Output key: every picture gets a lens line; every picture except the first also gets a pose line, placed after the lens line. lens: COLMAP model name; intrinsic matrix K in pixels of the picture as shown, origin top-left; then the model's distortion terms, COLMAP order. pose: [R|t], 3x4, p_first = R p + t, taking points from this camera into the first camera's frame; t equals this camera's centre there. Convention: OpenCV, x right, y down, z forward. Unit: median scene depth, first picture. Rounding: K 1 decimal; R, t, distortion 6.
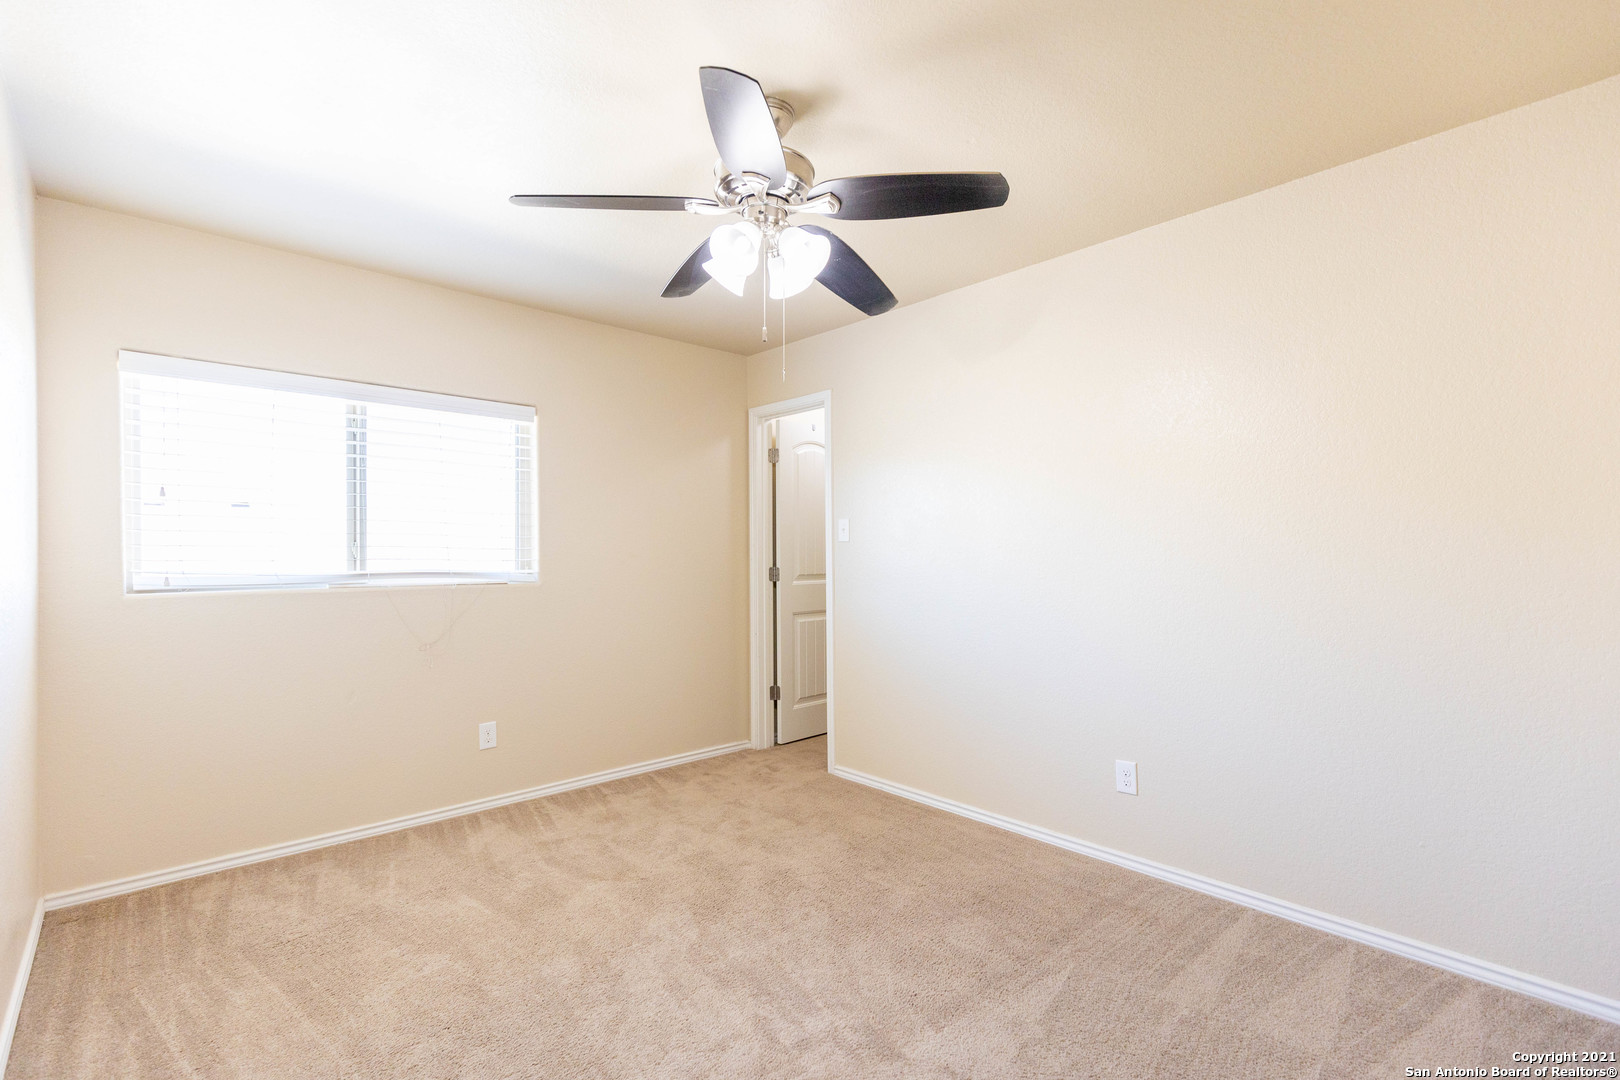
lens RADIAL K [[735.0, 0, 810.0], [0, 735.0, 549.4], [0, 0, 1]] dist [0.009307, -0.003163]
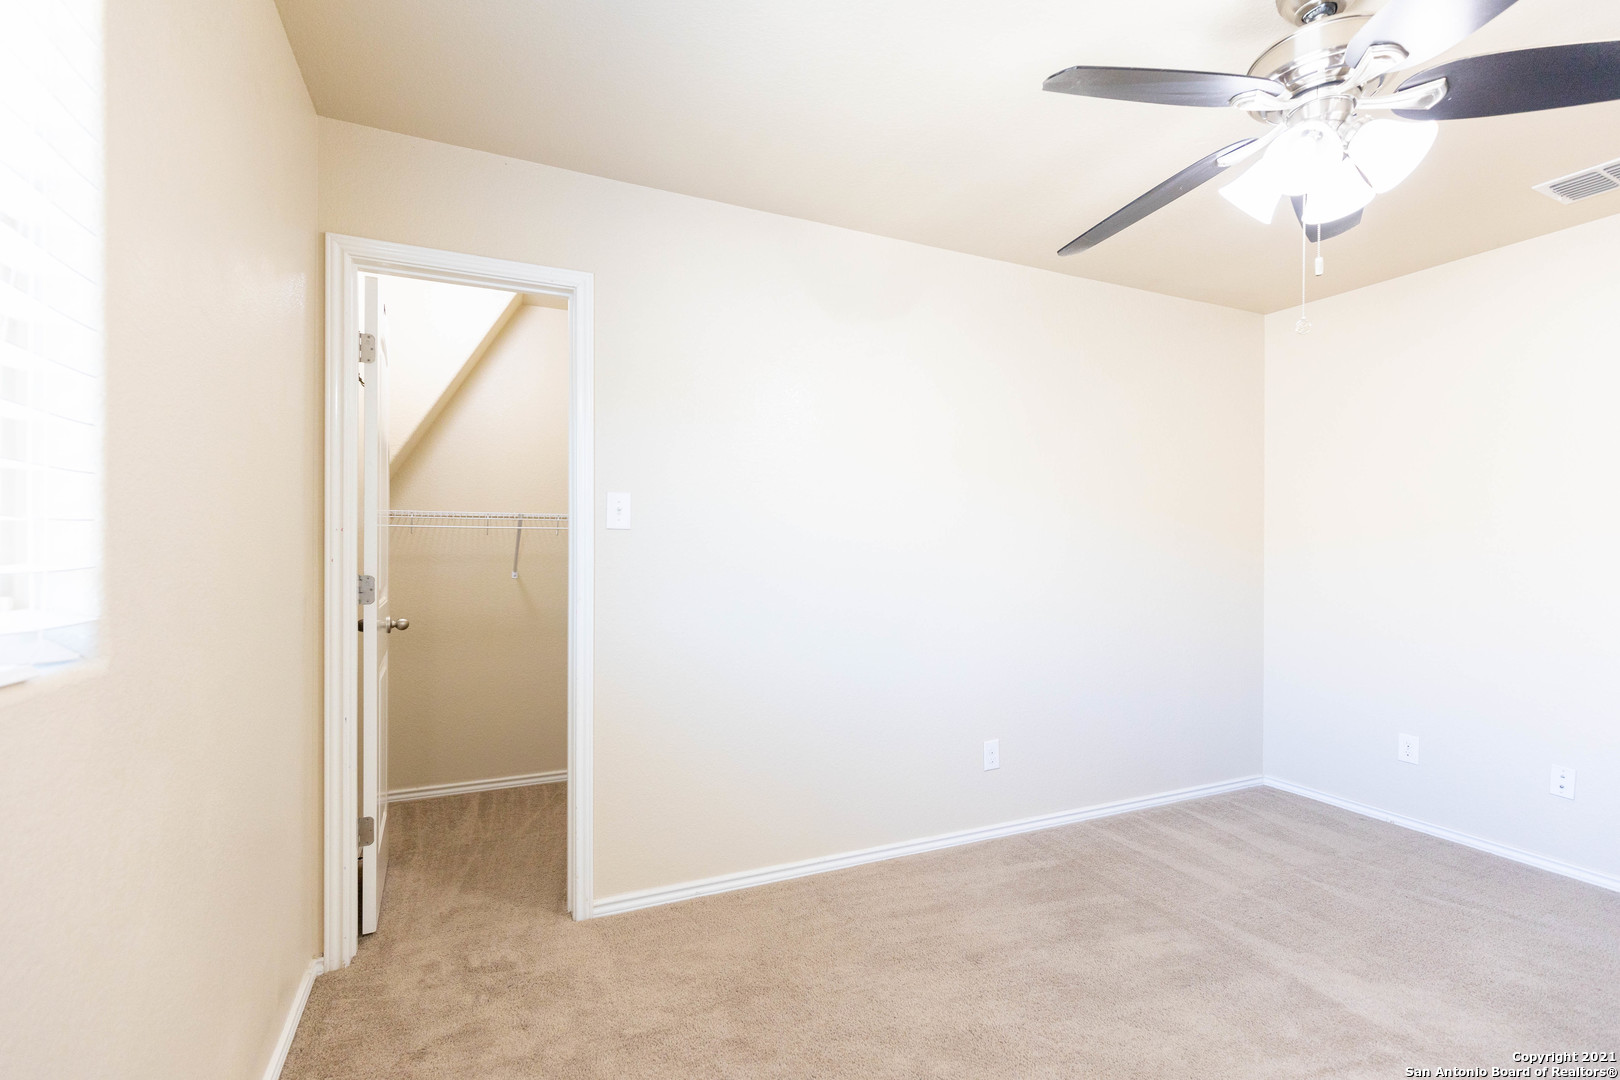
lens RADIAL K [[735.0, 0, 810.8], [0, 735.0, 550.8], [0, 0, 1]] dist [0.009307, -0.003163]
pose [[0.297534, 0.006796, 0.954687, -0.546207], [-0.010755, 0.999935, -0.003766, 0.009151], [-0.954651, -0.009147, 0.297587, 0.730010]]
